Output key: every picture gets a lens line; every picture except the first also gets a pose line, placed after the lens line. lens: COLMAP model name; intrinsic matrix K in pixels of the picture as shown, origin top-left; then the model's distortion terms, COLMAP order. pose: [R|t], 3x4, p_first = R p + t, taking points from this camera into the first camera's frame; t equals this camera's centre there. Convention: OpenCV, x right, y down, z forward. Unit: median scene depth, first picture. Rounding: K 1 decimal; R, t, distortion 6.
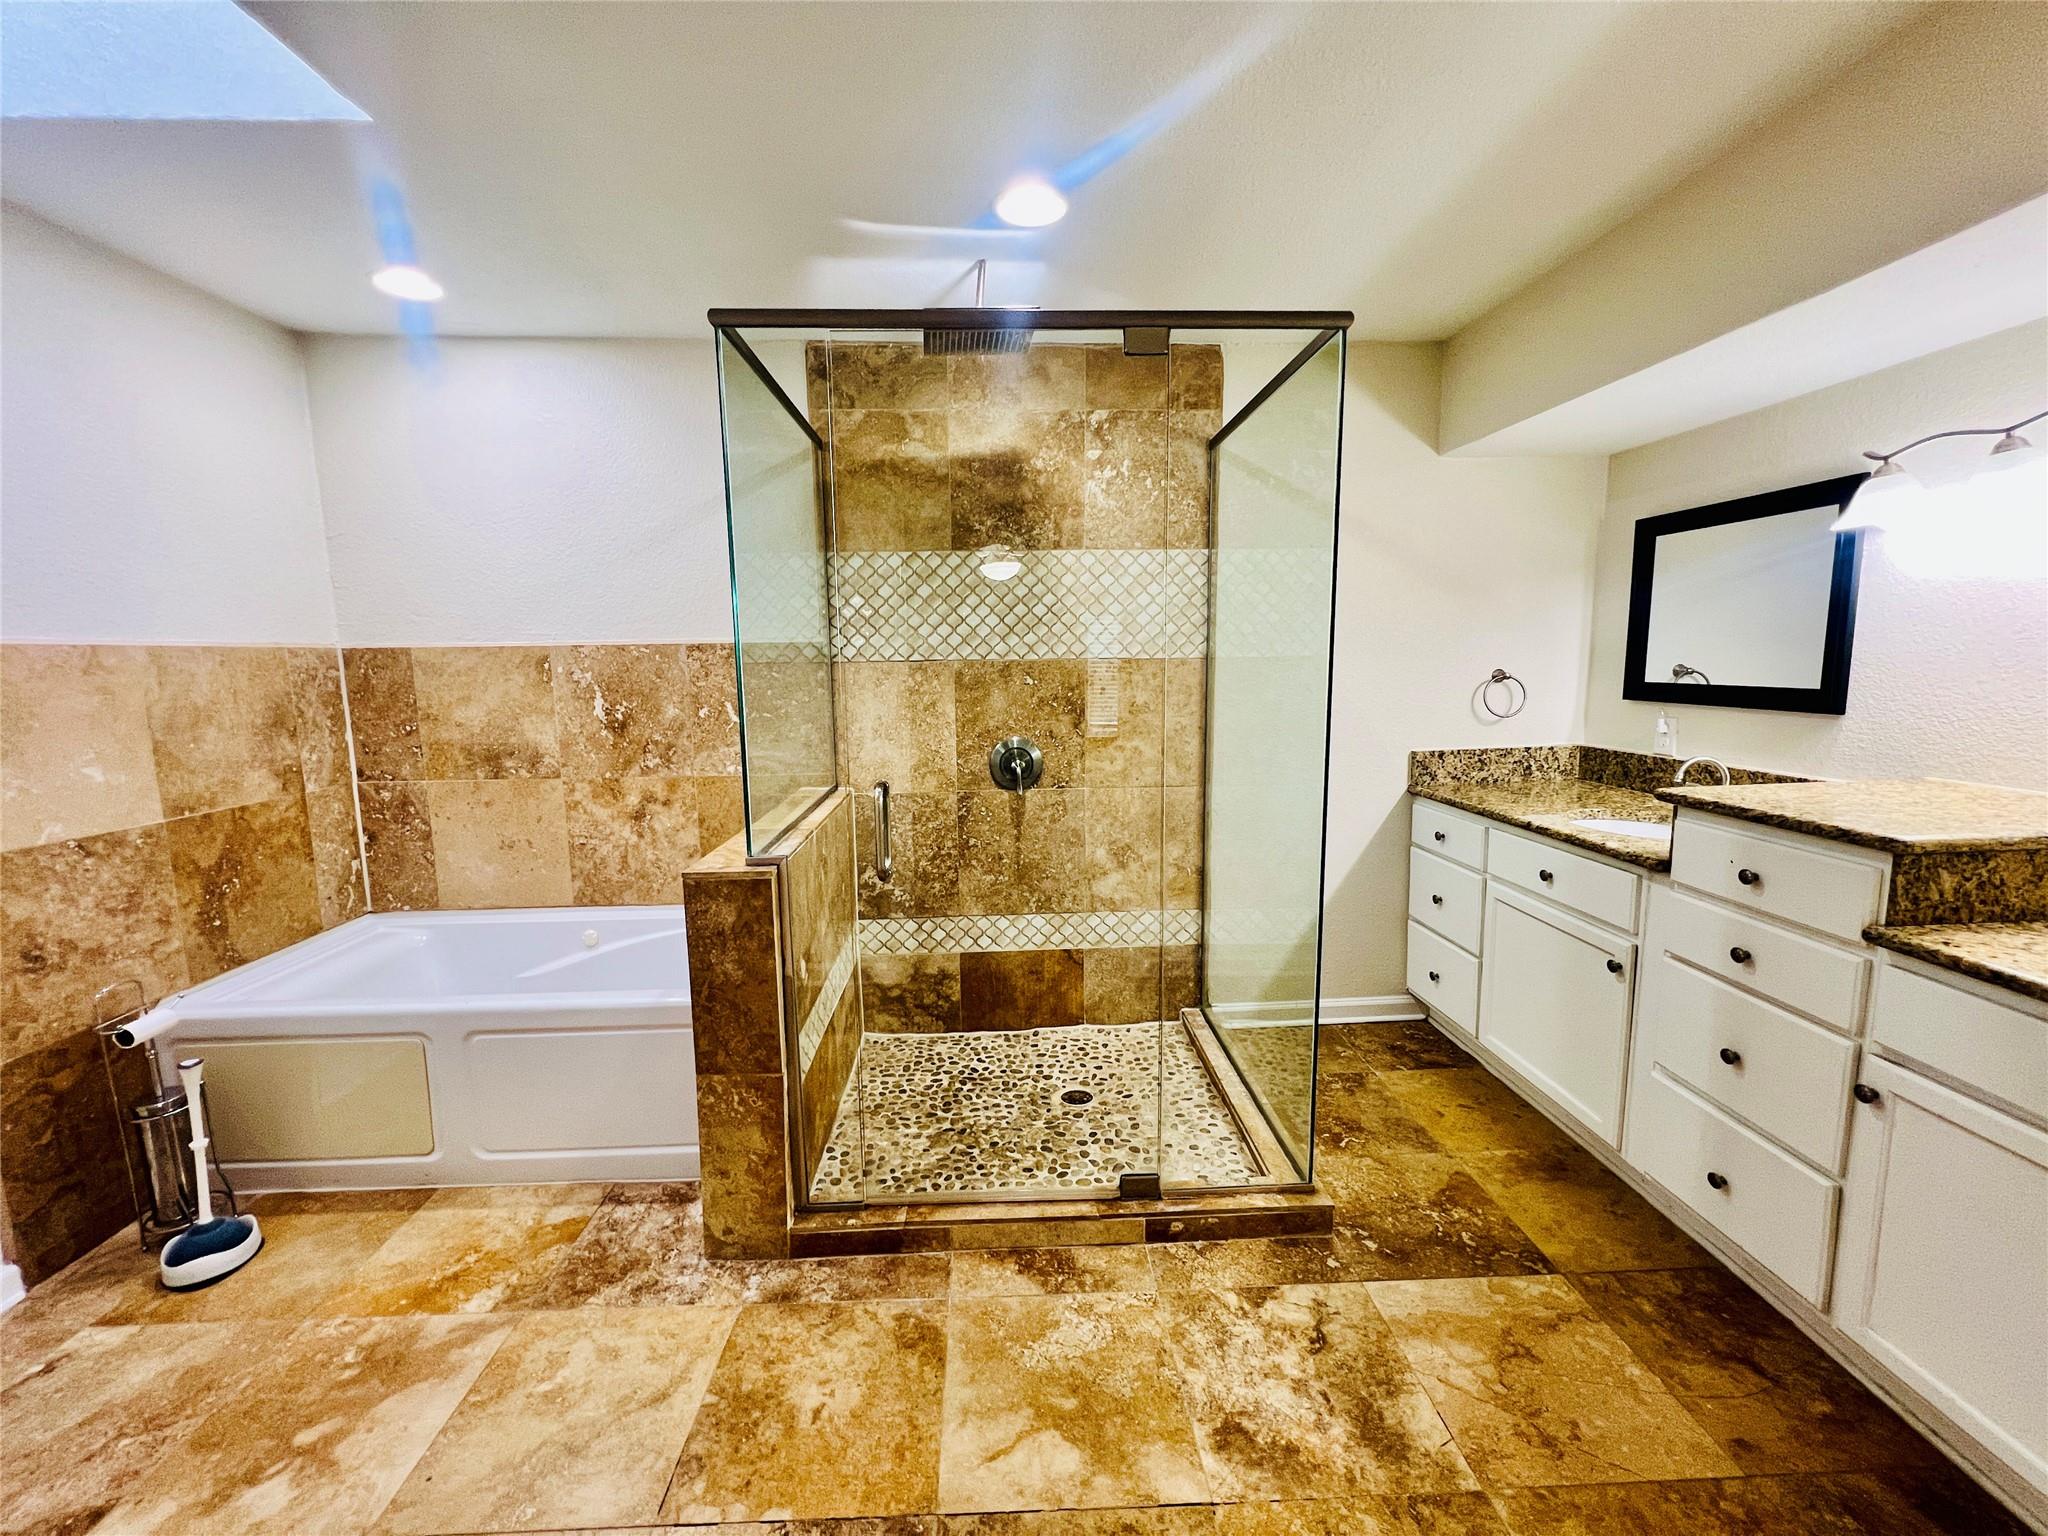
lens RADIAL K [[820.9, 0, 1023.6], [0, 820.9, 764.1], [0, 0, 1]] dist [-0.001374, 0.000399]
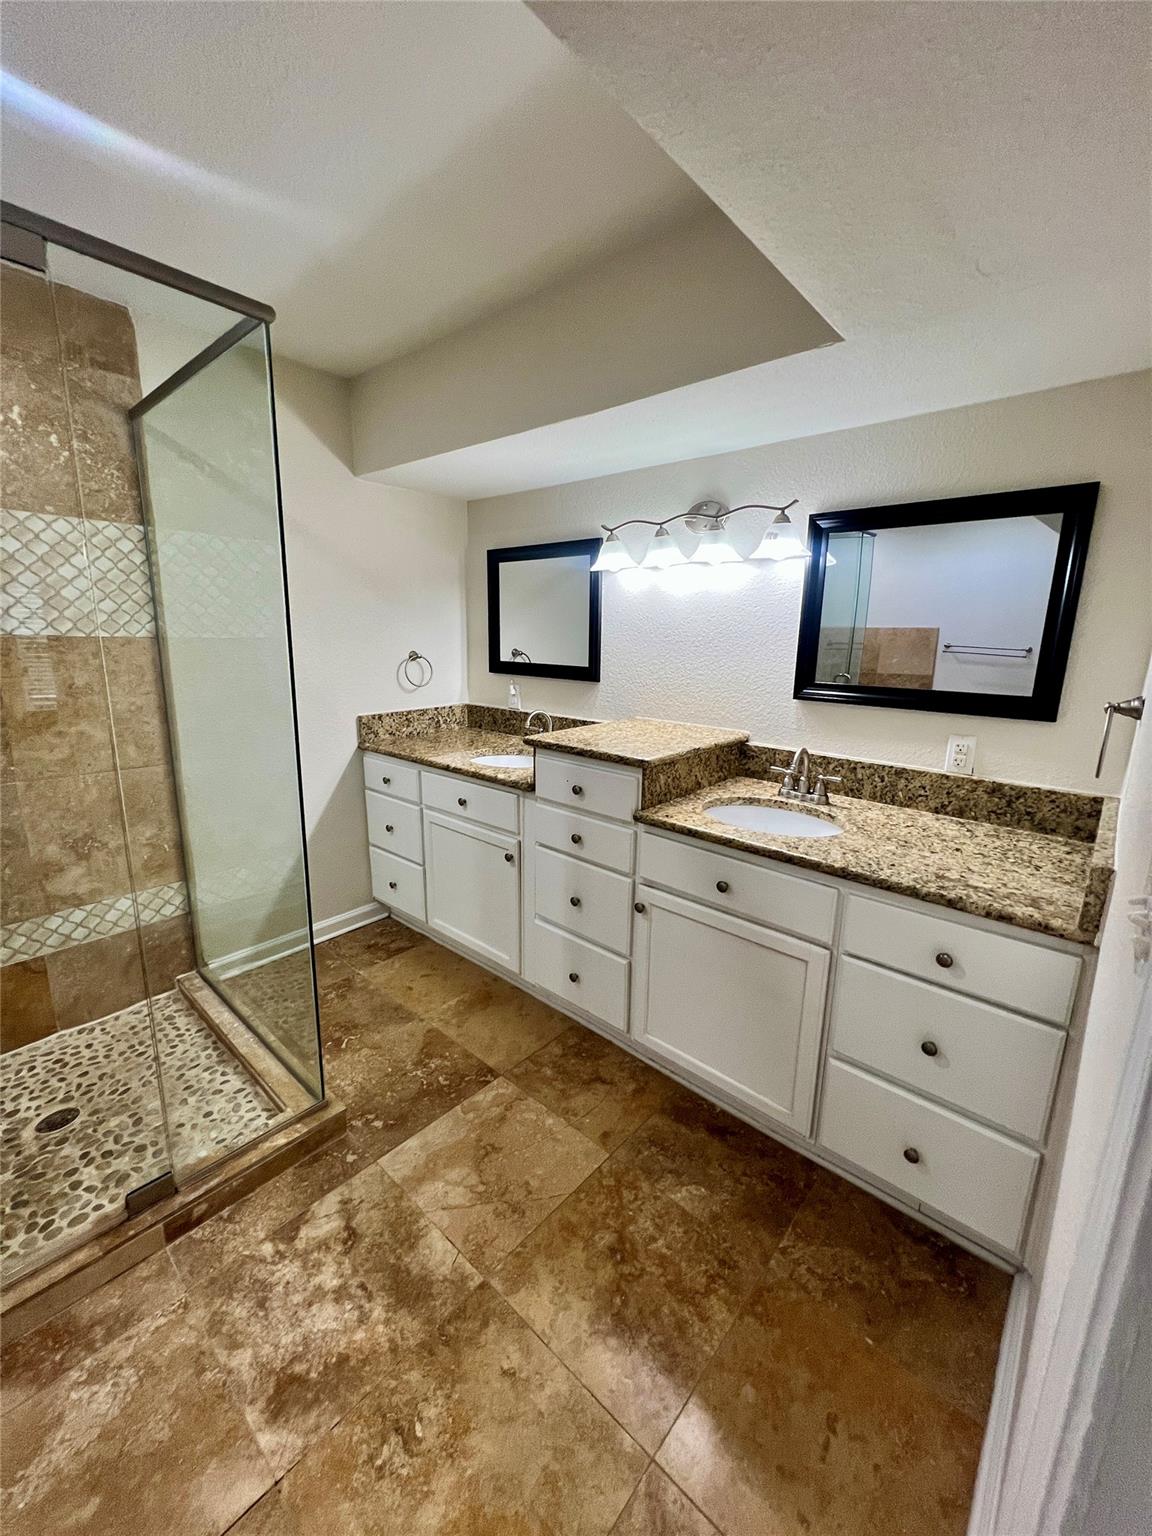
lens RADIAL K [[615.7, 0, 578.7], [0, 615.7, 768.0], [0, 0, 1]] dist [-0.001374, 0.000399]
pose [[0.693311, -0.125718, 0.709588, 0.033635], [0.064477, 0.991538, 0.112673, -0.028814], [-0.717749, -0.032365, 0.695550, 0.126351]]
